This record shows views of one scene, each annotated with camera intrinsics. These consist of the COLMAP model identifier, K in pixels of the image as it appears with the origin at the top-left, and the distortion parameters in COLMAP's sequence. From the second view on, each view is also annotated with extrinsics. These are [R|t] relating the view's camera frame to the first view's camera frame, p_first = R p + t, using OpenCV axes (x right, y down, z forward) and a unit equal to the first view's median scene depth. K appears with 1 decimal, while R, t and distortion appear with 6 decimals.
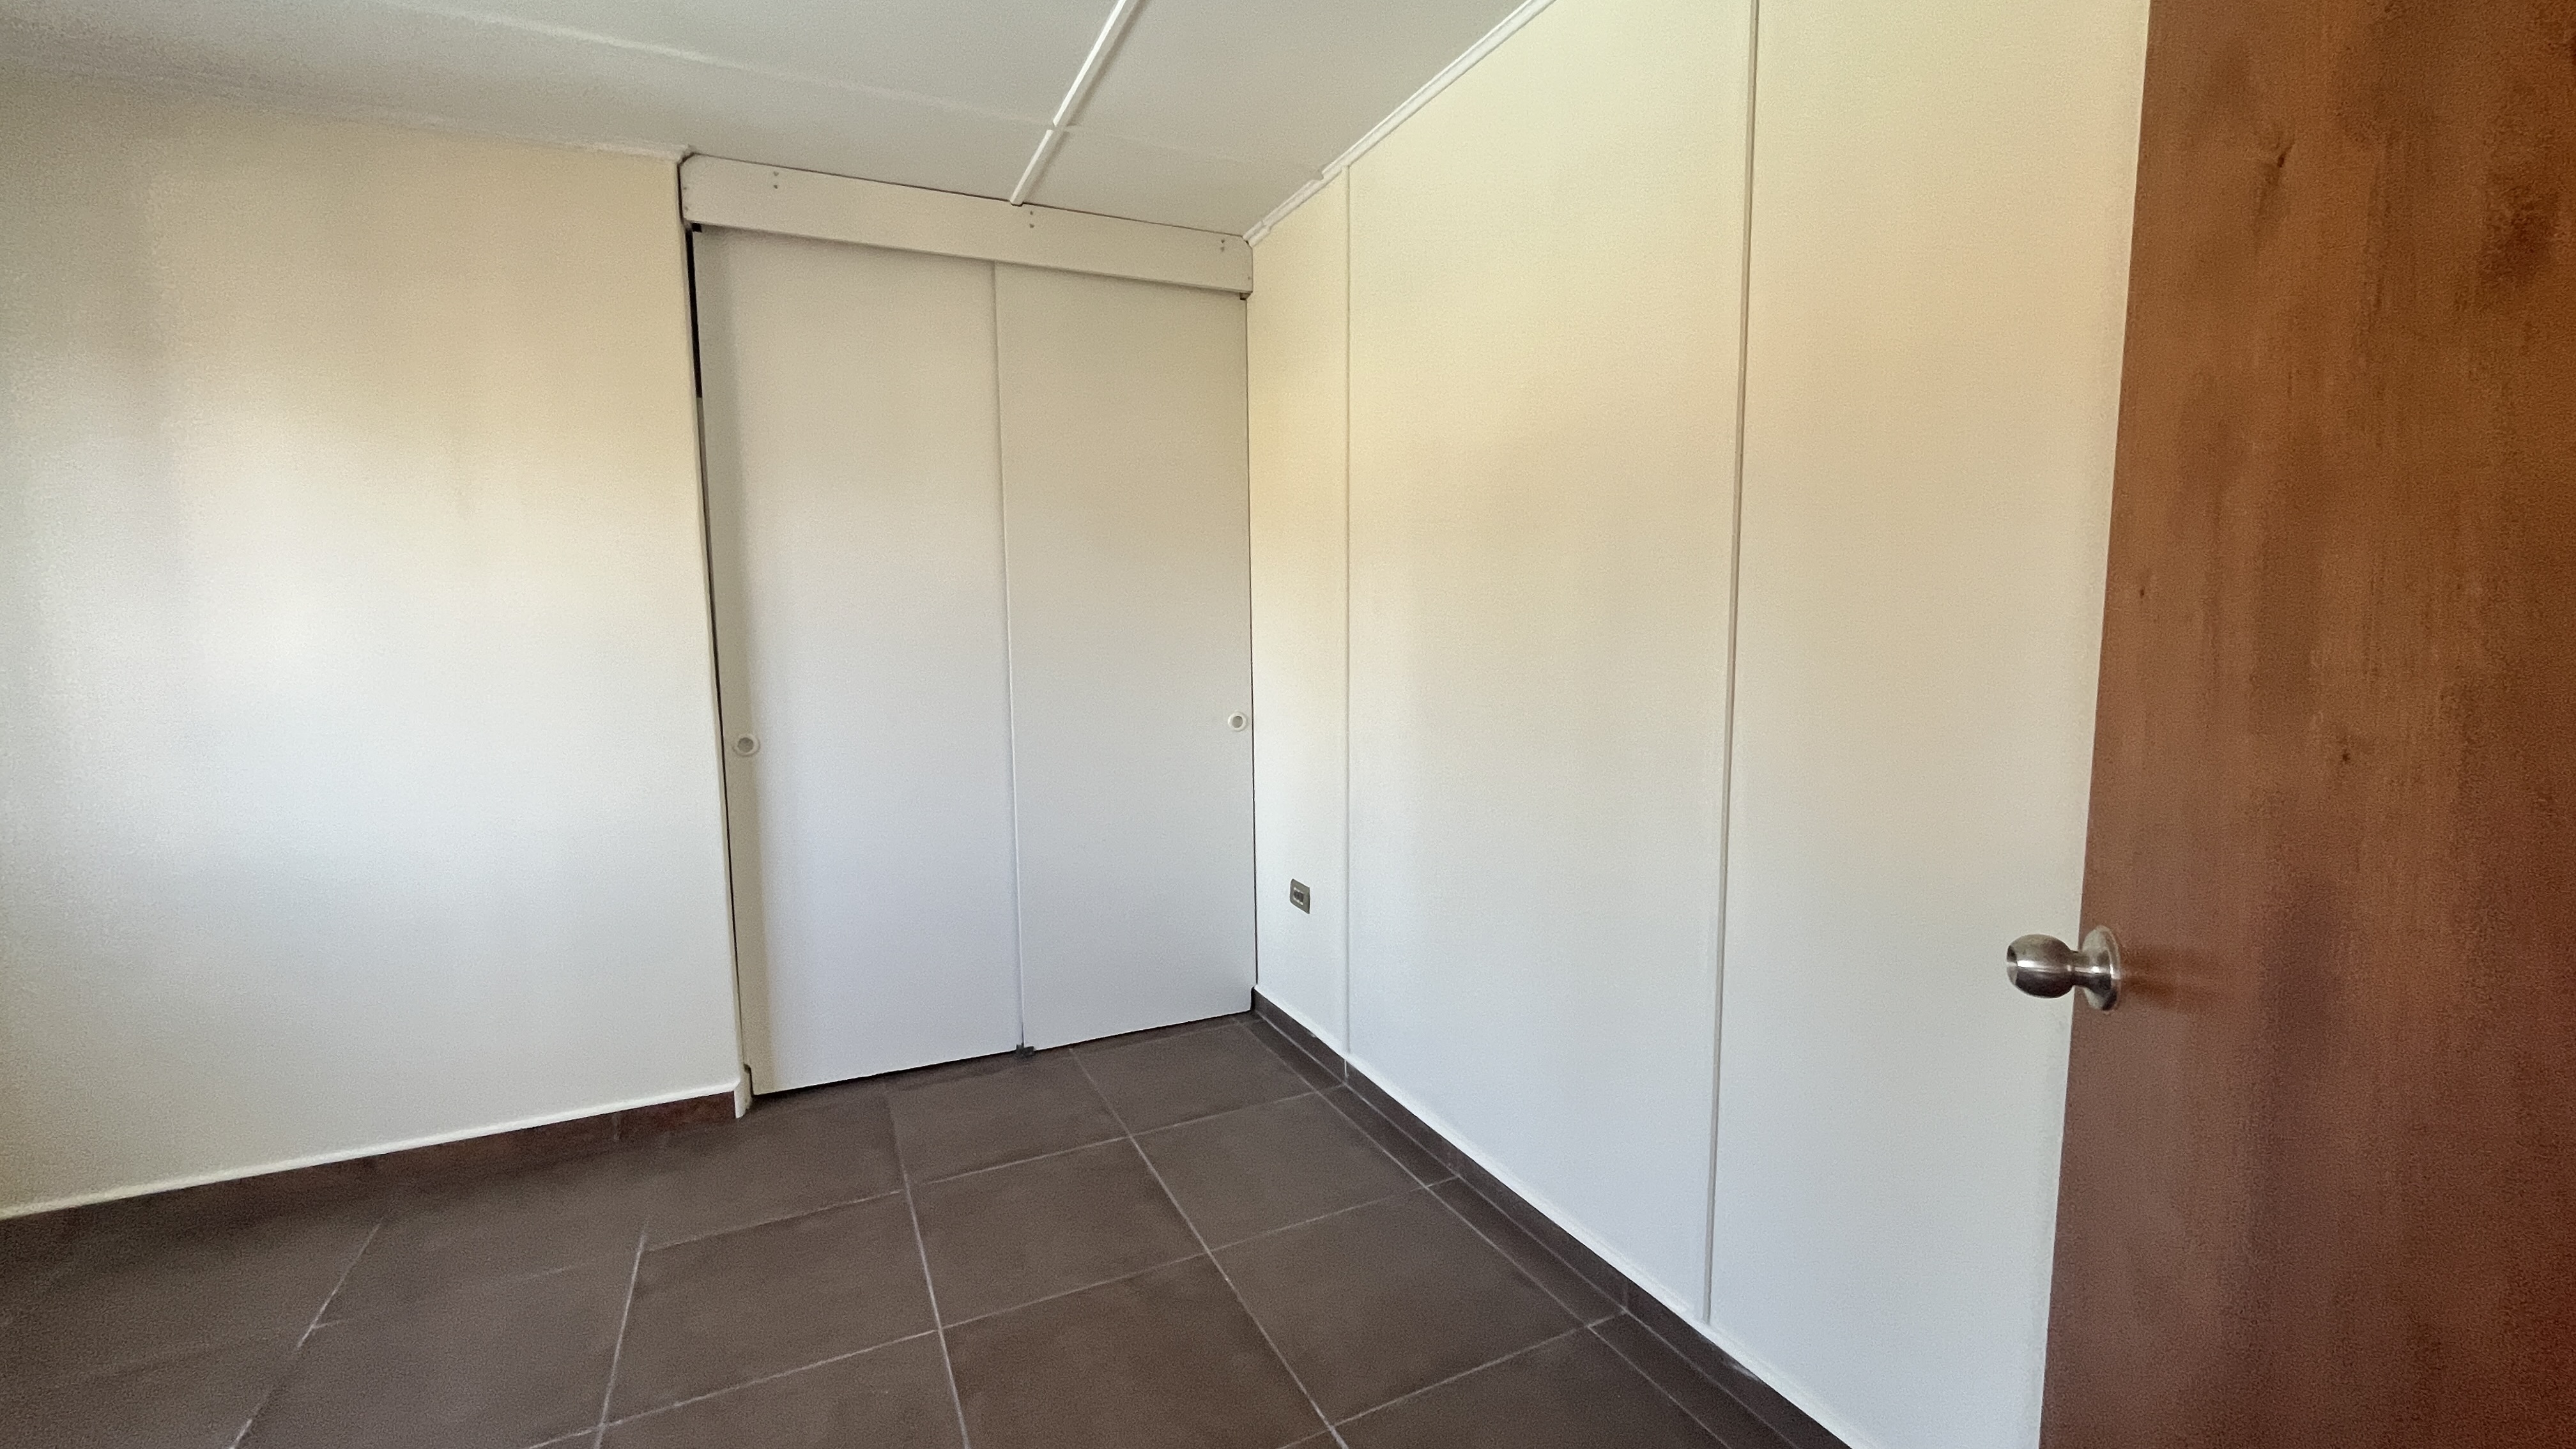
lens RADIAL K [[1054.7, 0, 1283.4], [0, 1054.7, 723.7], [0, 0, 1]] dist [-0.000287, 0.000852]
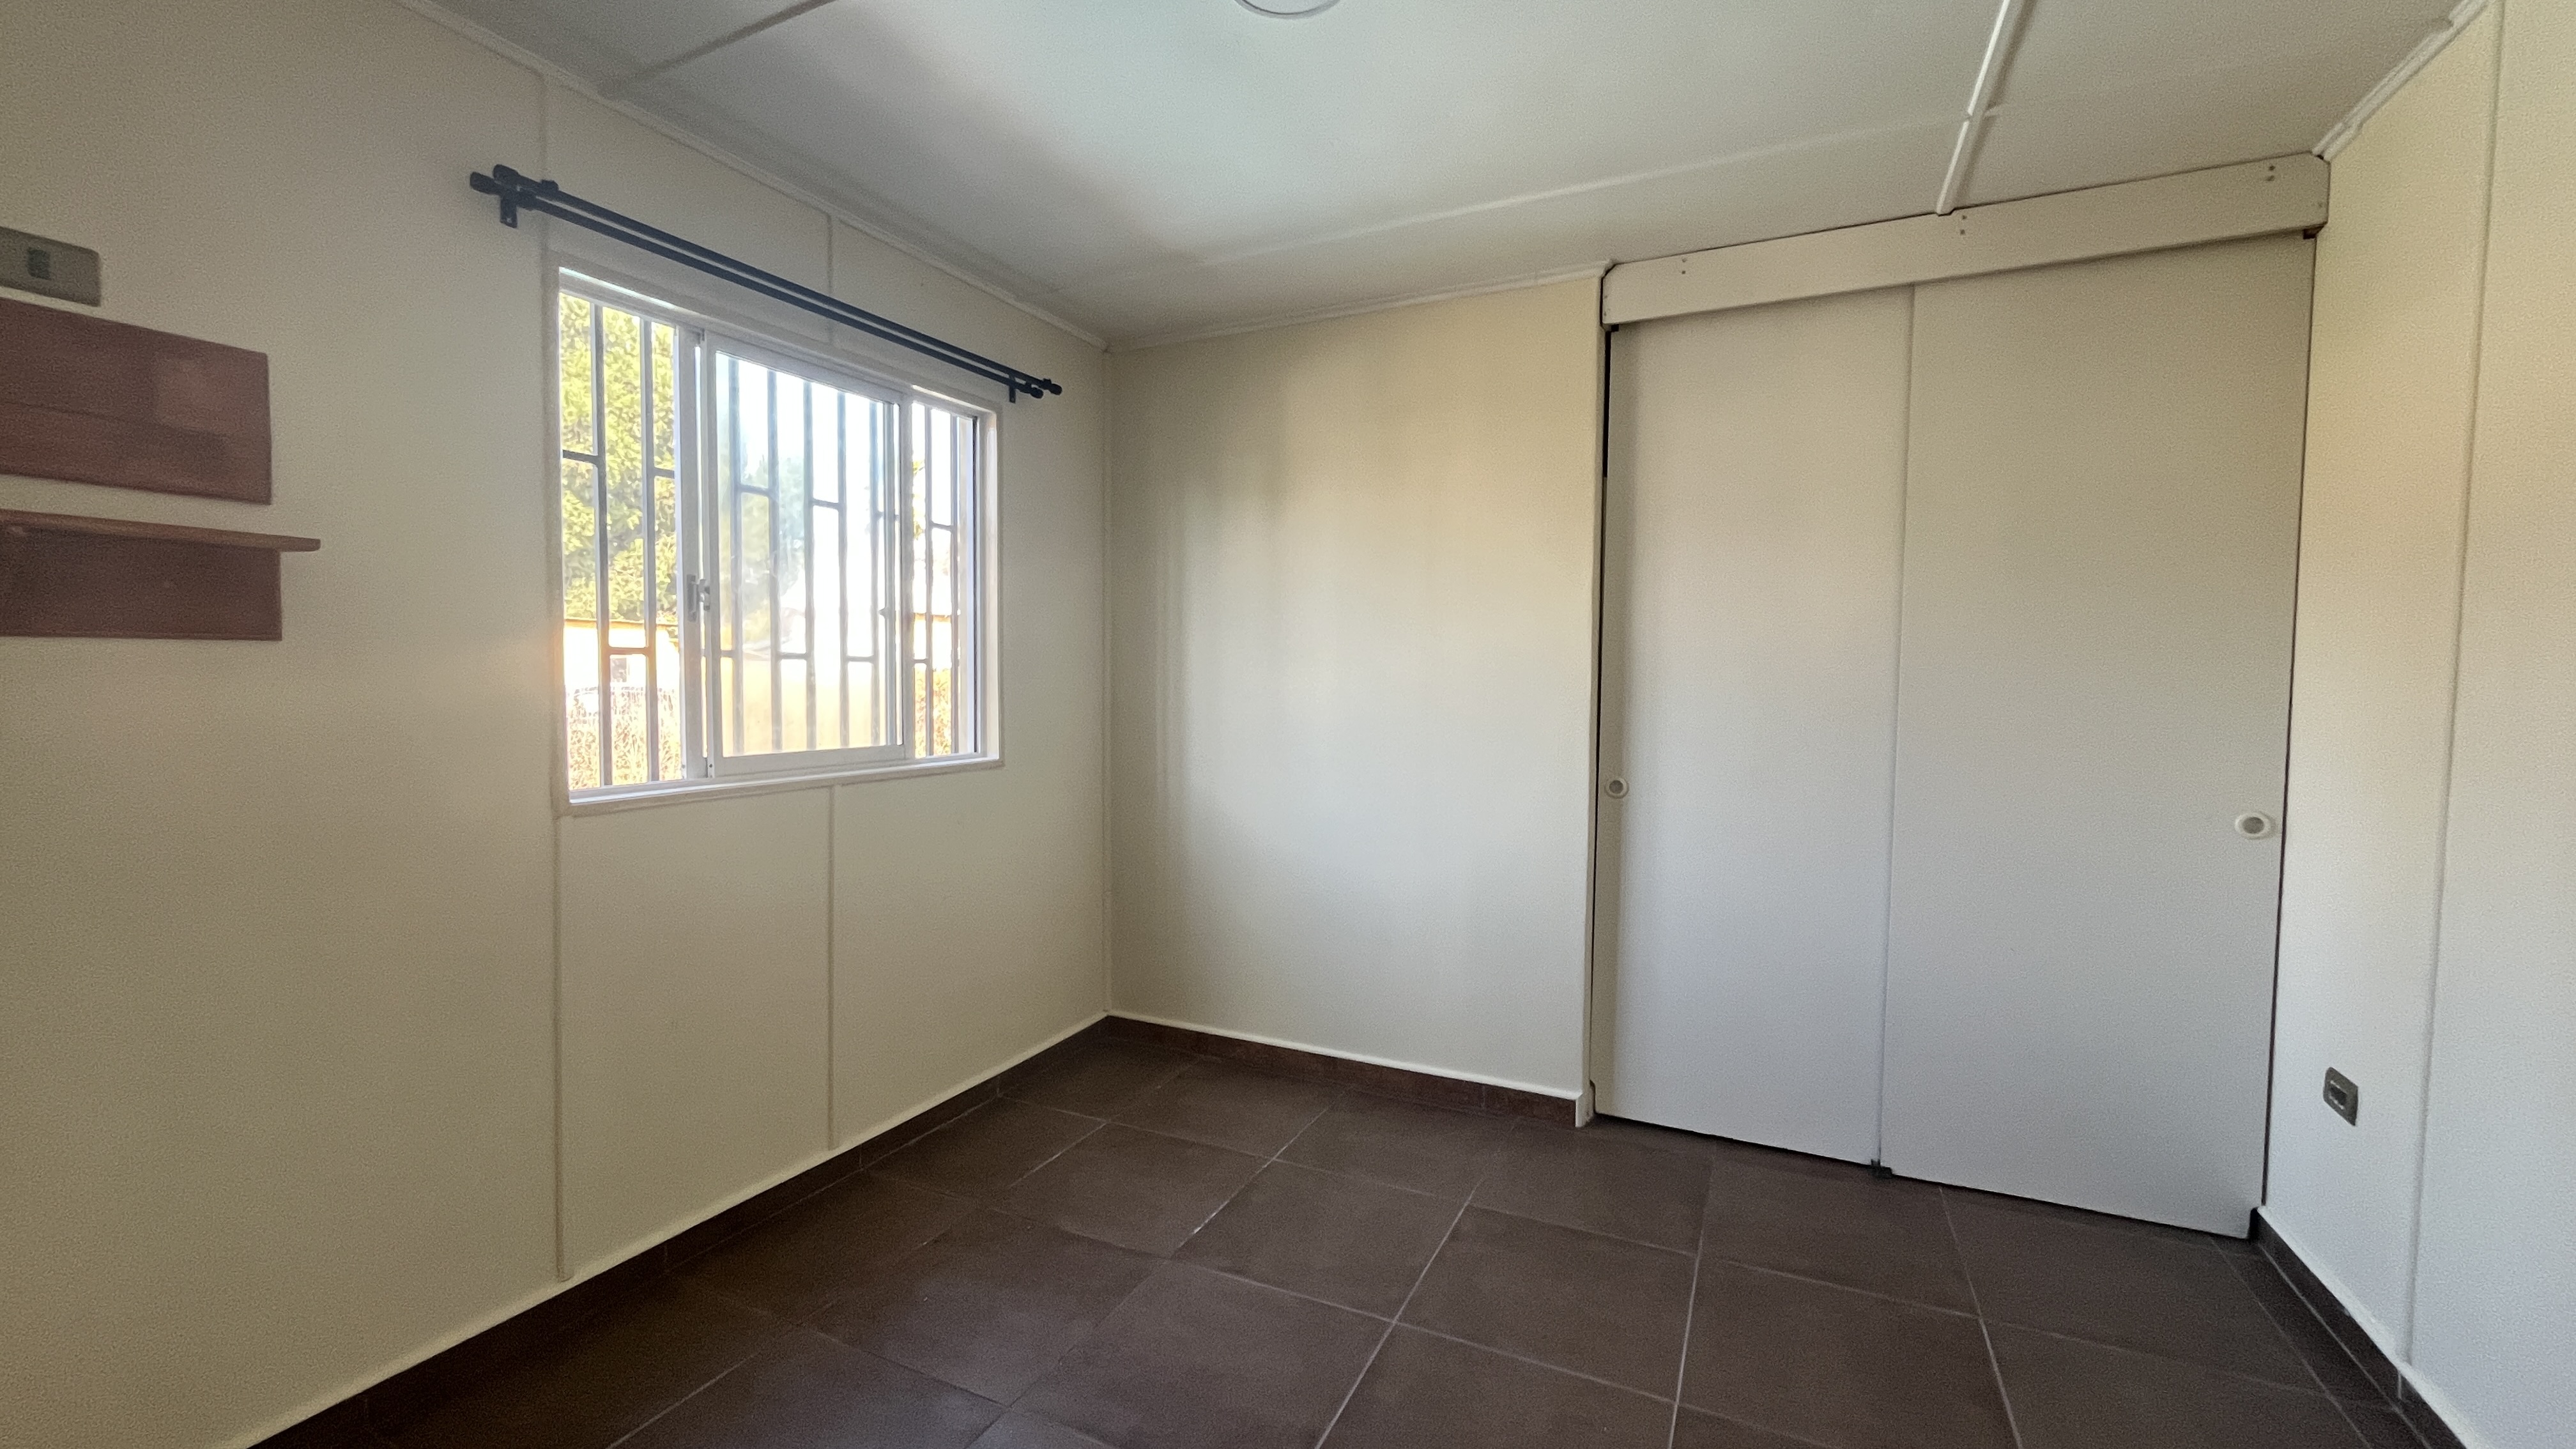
lens RADIAL K [[1054.7, 0, 1280.5], [0, 1054.7, 723.6], [0, 0, 1]] dist [-0.000287, 0.000852]
pose [[0.623929, 0.051168, -0.779804, 0.120305], [-0.092947, 0.995630, -0.009038, -0.003623], [0.775934, 0.078120, 0.625959, 0.044383]]
